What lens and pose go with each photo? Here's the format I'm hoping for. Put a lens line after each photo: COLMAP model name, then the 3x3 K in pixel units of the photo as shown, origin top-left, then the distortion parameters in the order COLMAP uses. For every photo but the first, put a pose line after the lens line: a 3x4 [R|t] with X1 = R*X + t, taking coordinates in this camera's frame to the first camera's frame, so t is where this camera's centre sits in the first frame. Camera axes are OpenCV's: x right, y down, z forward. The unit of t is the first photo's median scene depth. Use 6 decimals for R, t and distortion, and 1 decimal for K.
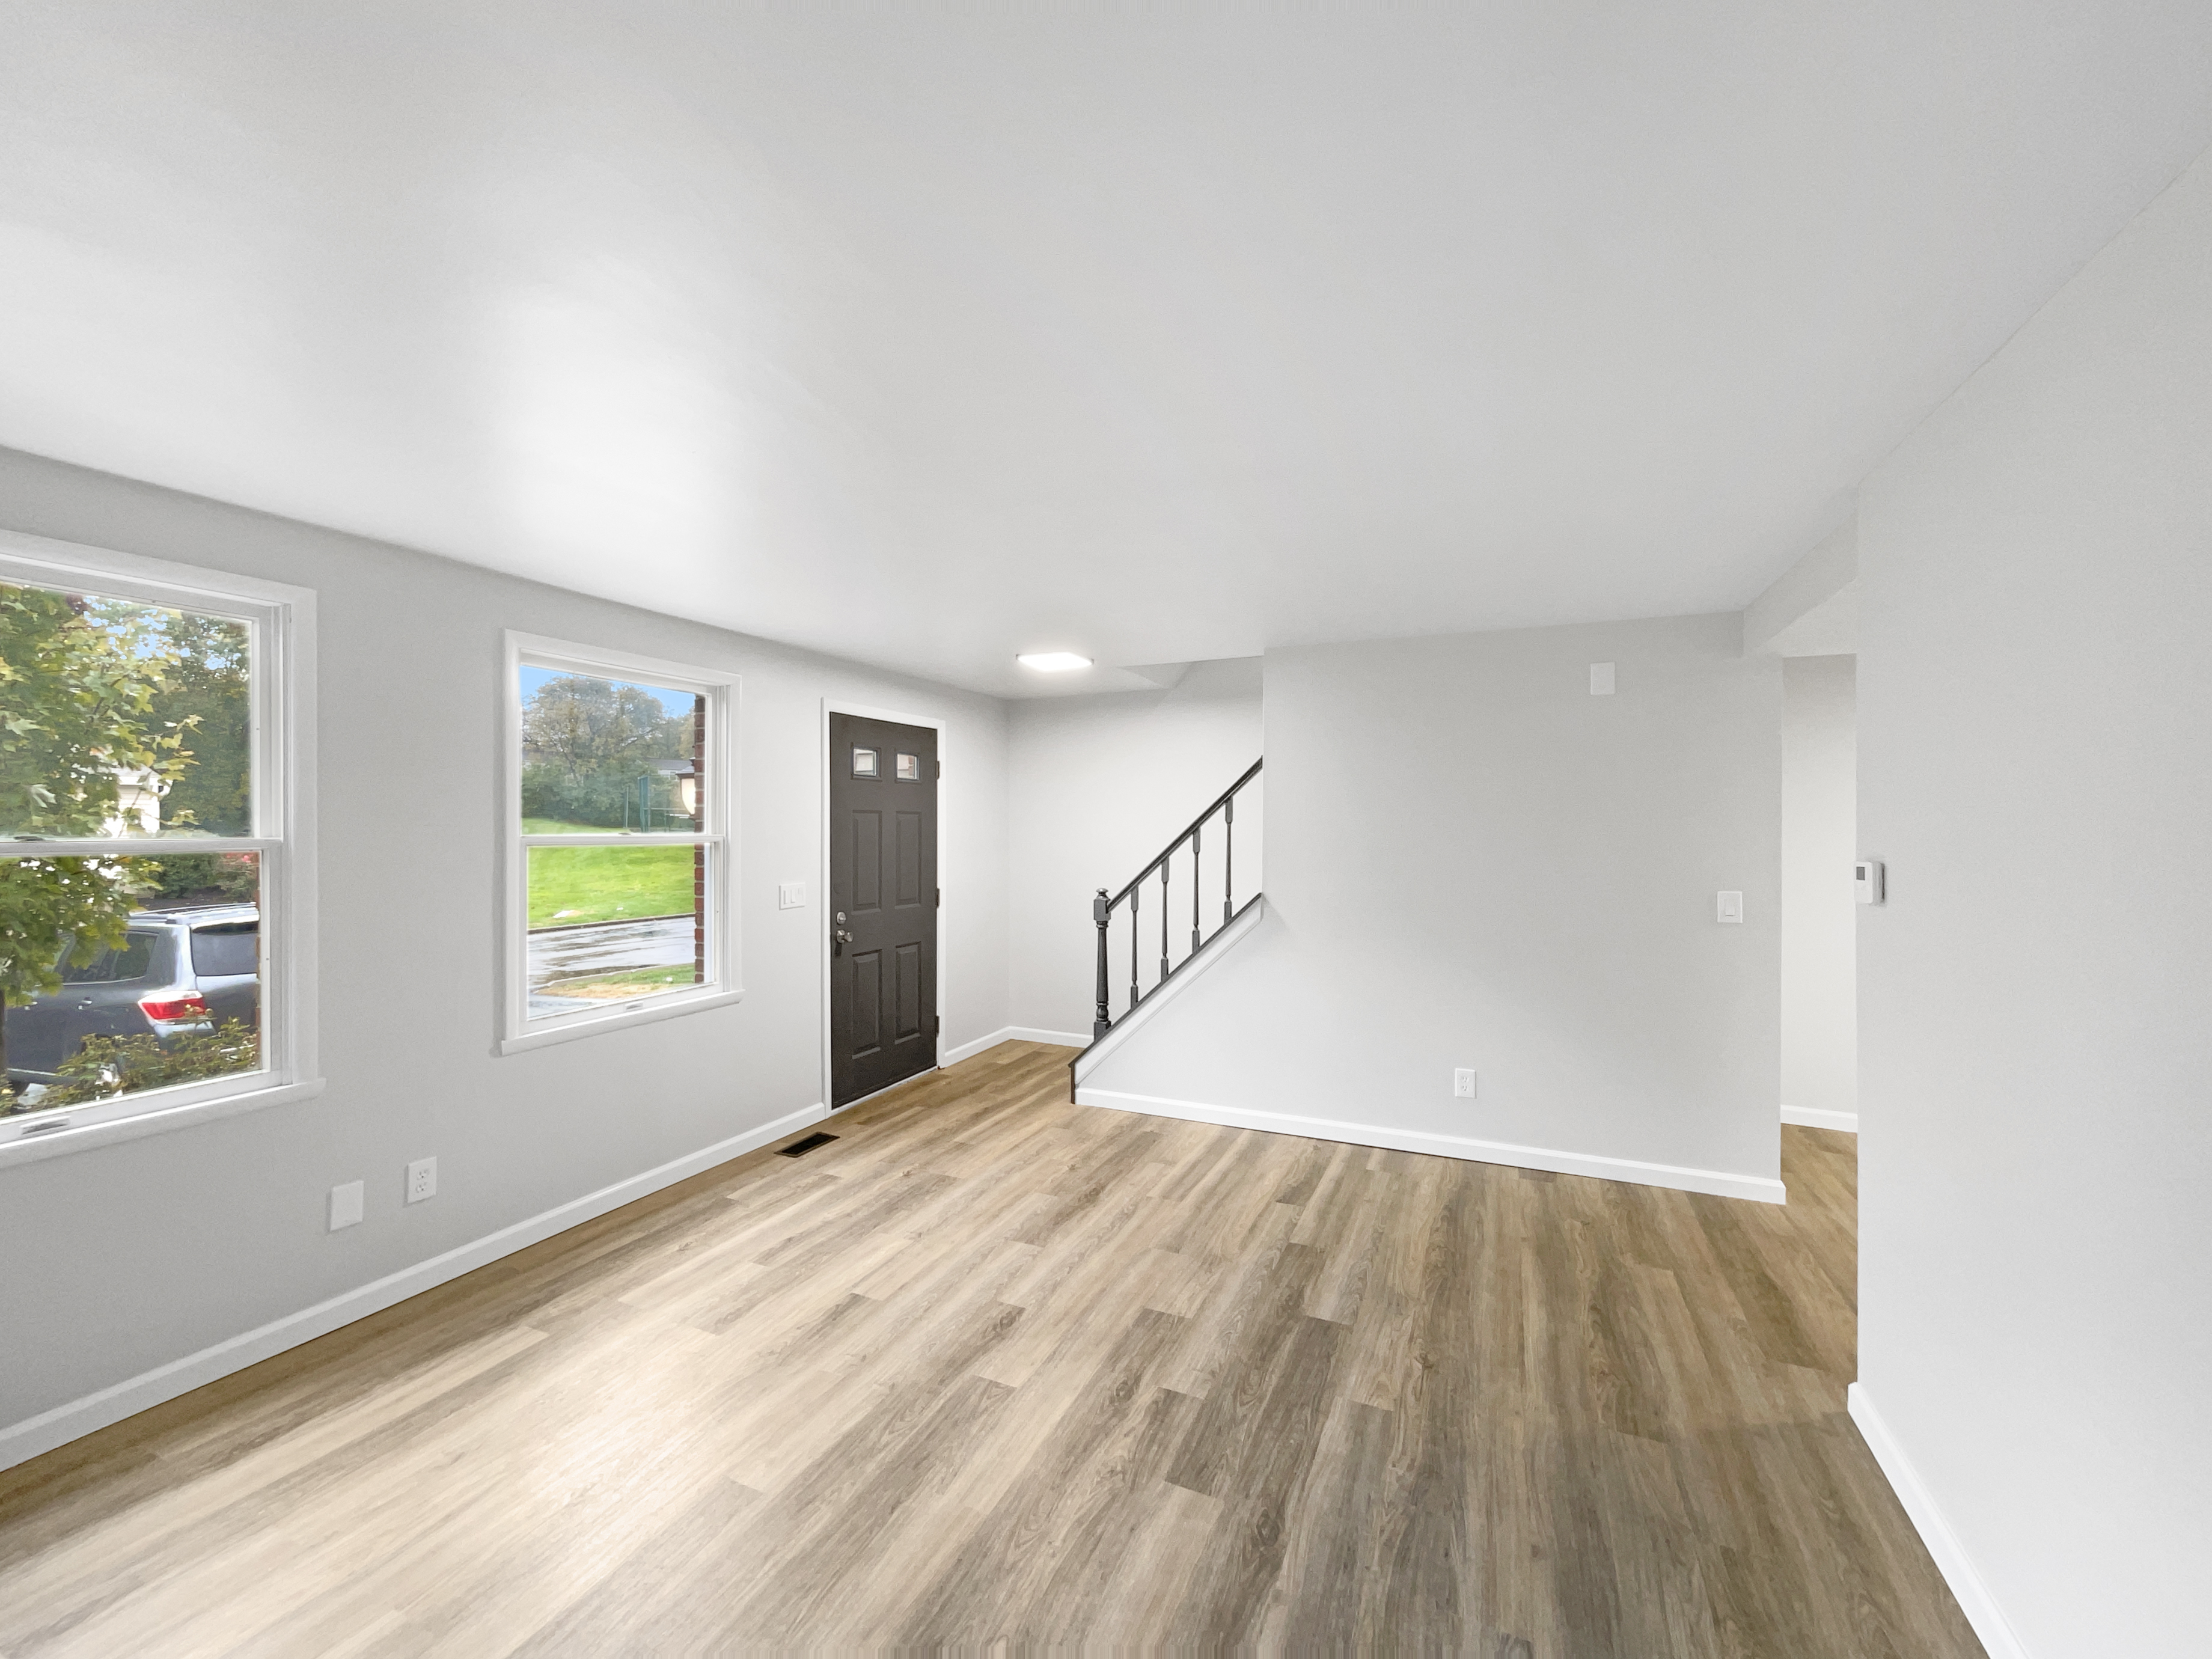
lens RADIAL K [[884.3, 0, 1106.0], [0, 884.3, 829.5], [0, 0, 1]] dist [-0.009973, -0.000125]
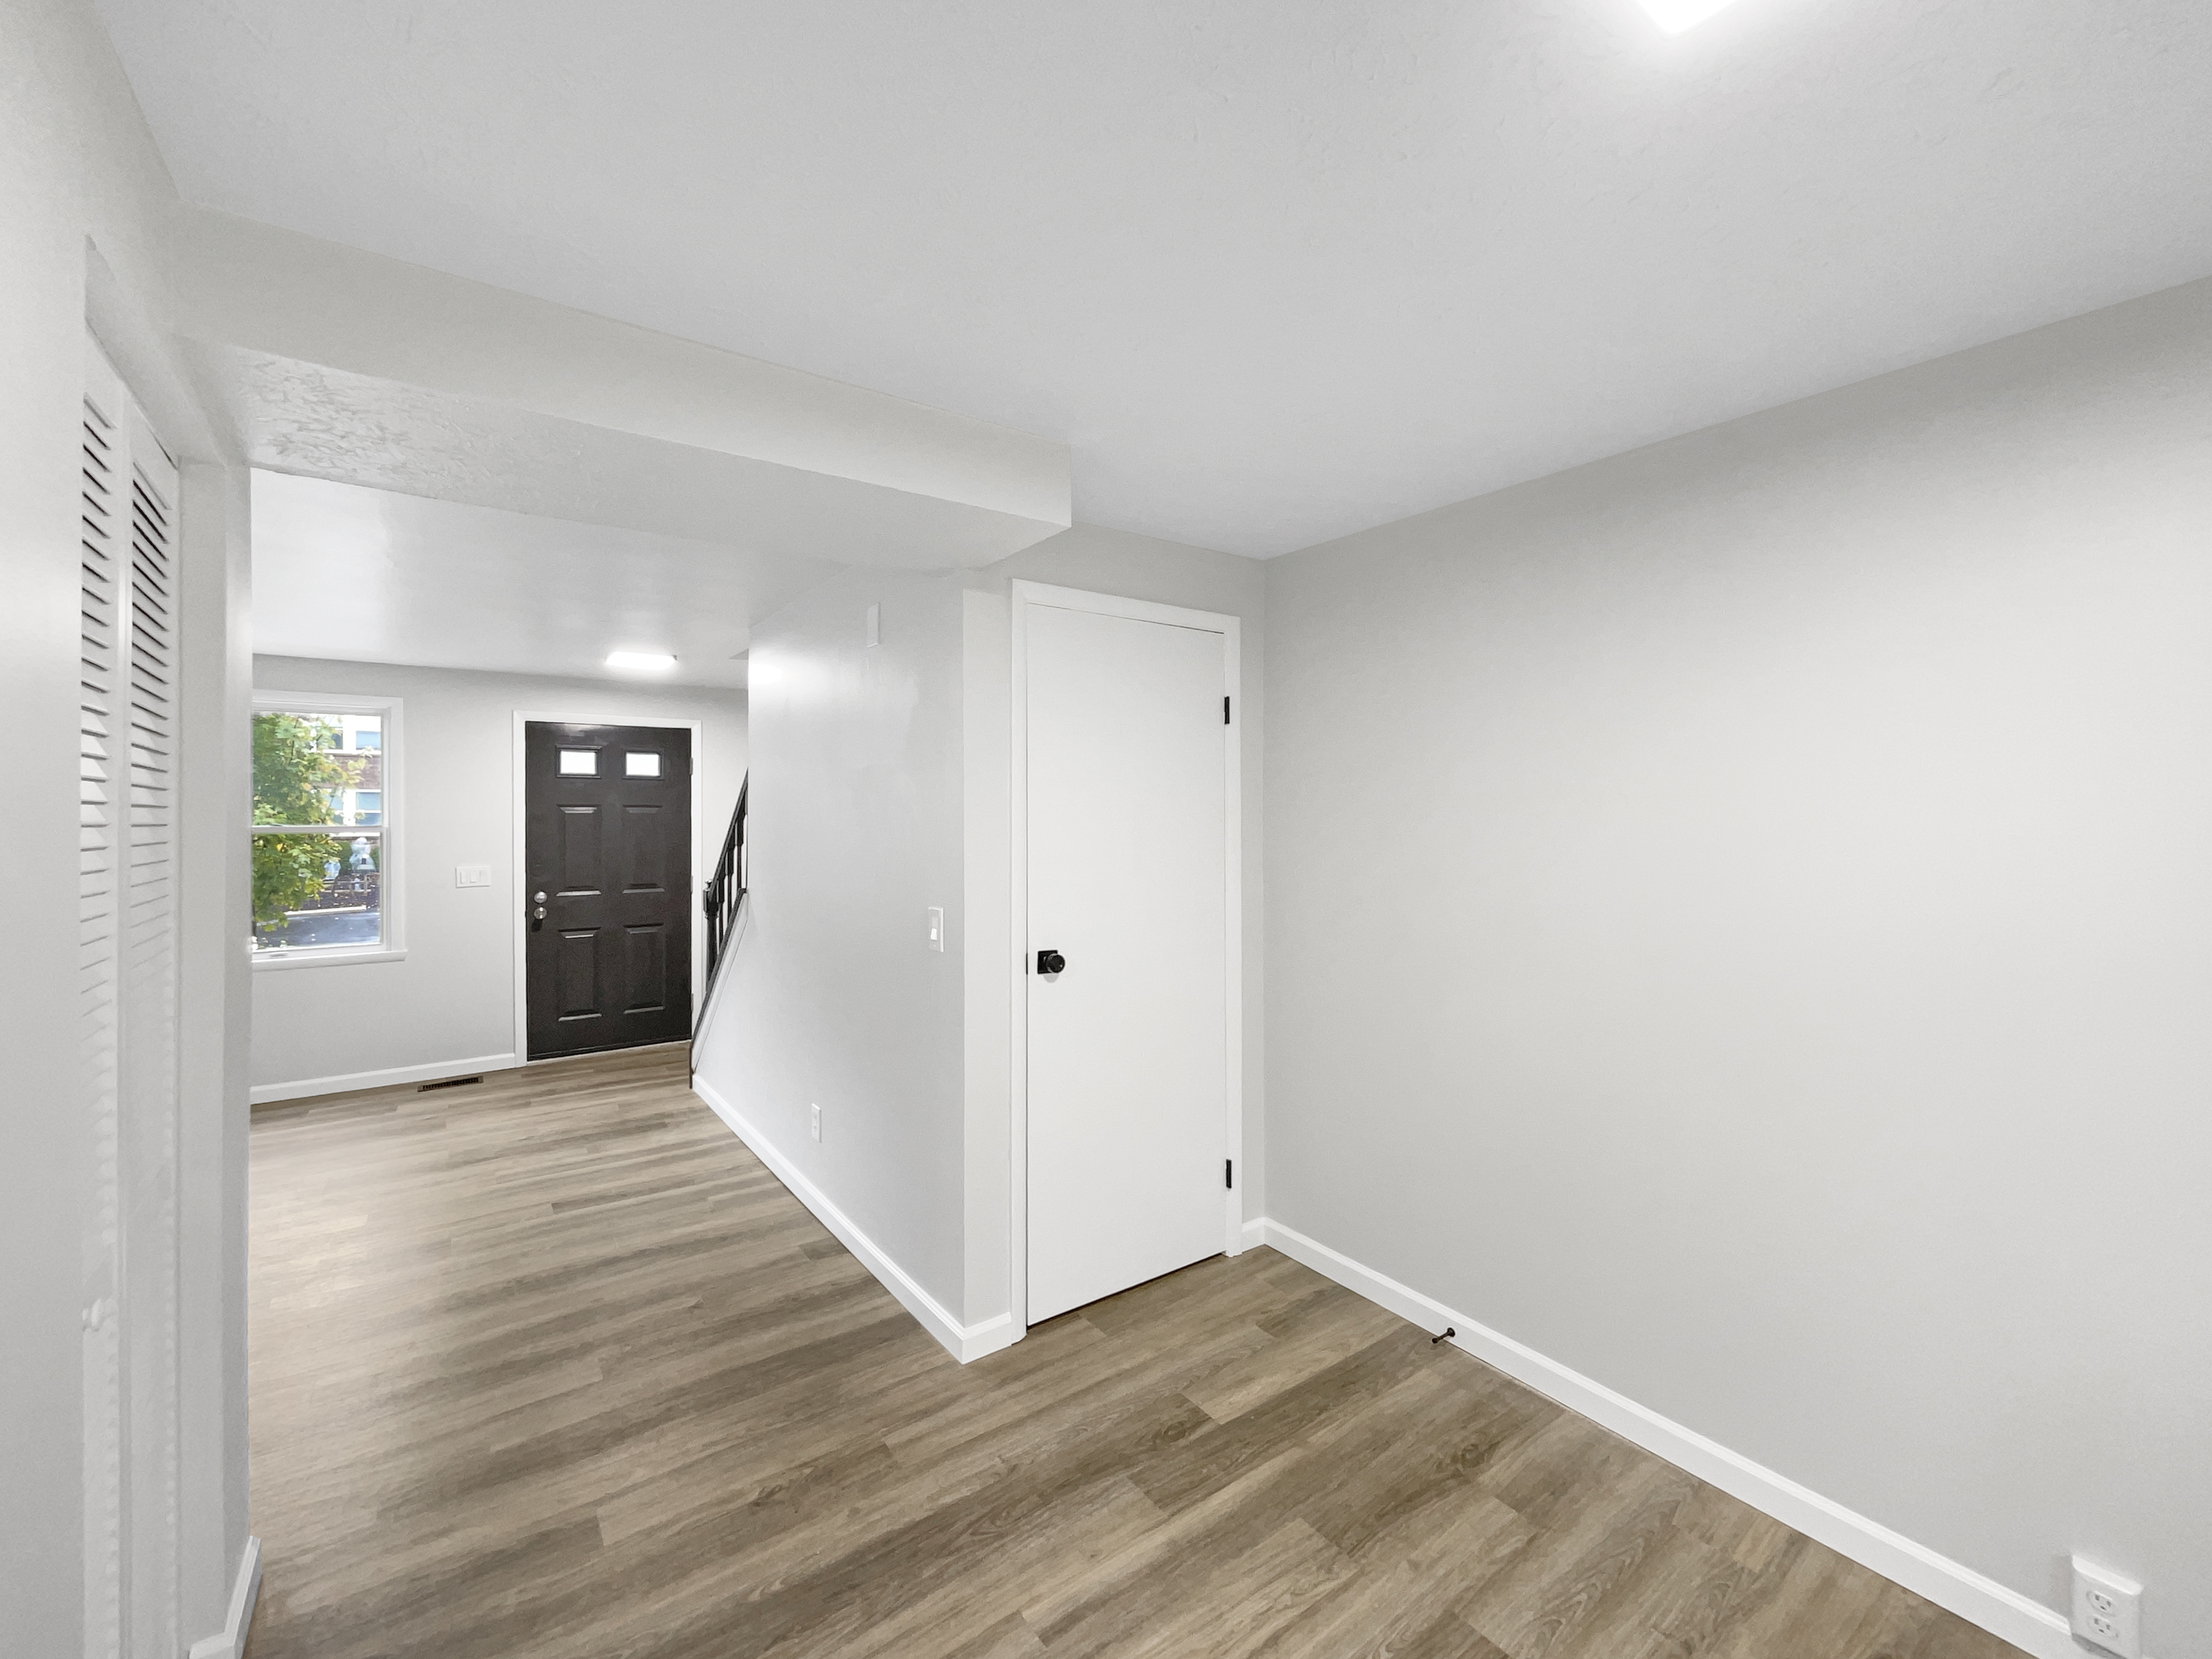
lens RADIAL K [[893.4, 0, 1106.0], [0, 893.4, 829.5], [0, 0, 1]] dist [-0.024895, 0.000005]
pose [[0.877406, 0.002354, -0.479743, 1.023894], [0.000227, 0.999986, 0.005323, 0.004466], [0.479749, -0.004779, 0.877393, 0.382020]]
